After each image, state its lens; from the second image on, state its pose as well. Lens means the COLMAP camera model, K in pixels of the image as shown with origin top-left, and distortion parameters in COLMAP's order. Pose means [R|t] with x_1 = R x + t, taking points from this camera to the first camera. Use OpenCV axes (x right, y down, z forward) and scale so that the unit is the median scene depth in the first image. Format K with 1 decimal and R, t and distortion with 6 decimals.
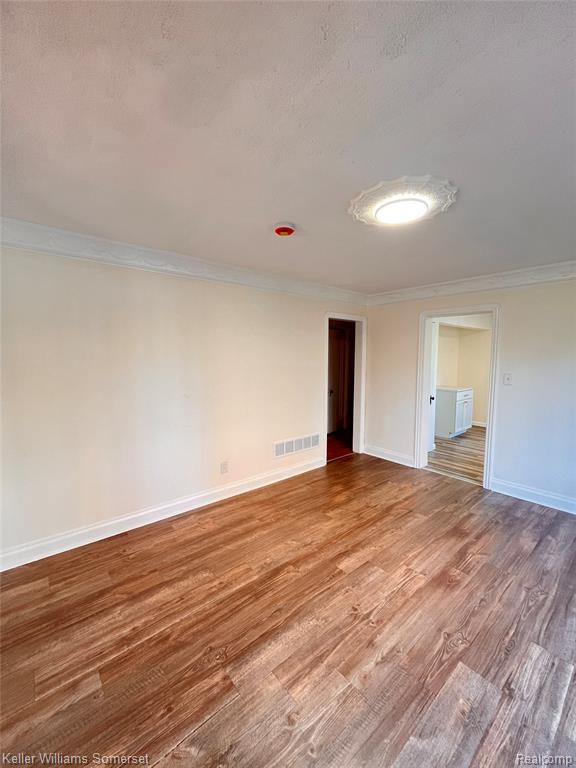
lens RADIAL K [[311.9, 0, 288.0], [0, 311.9, 380.5], [0, 0, 1]] dist [-0.000919, -0.000256]
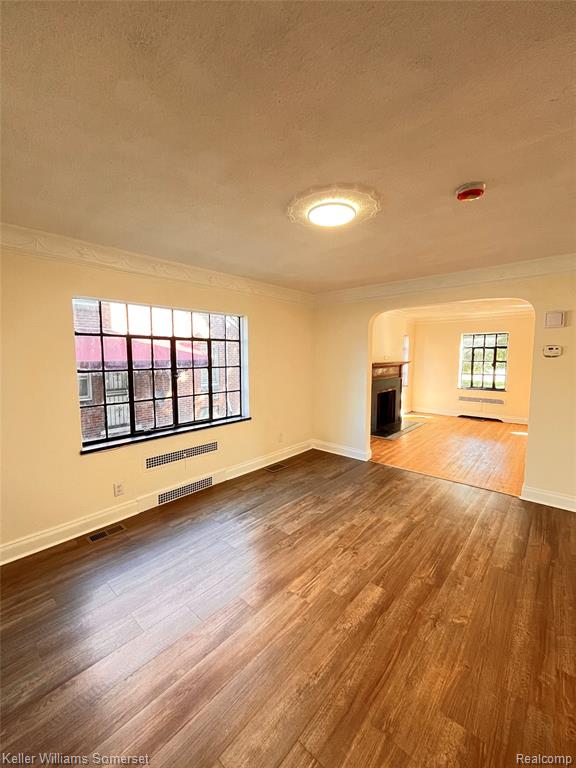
lens RADIAL K [[311.9, 0, 288.0], [0, 311.9, 380.5], [0, 0, 1]] dist [-0.000919, -0.000256]
pose [[-0.989422, 0.011179, -0.144634, 0.503275], [-0.012519, 0.986727, 0.161905, -0.120464], [0.144524, 0.162003, -0.976149, 1.588585]]
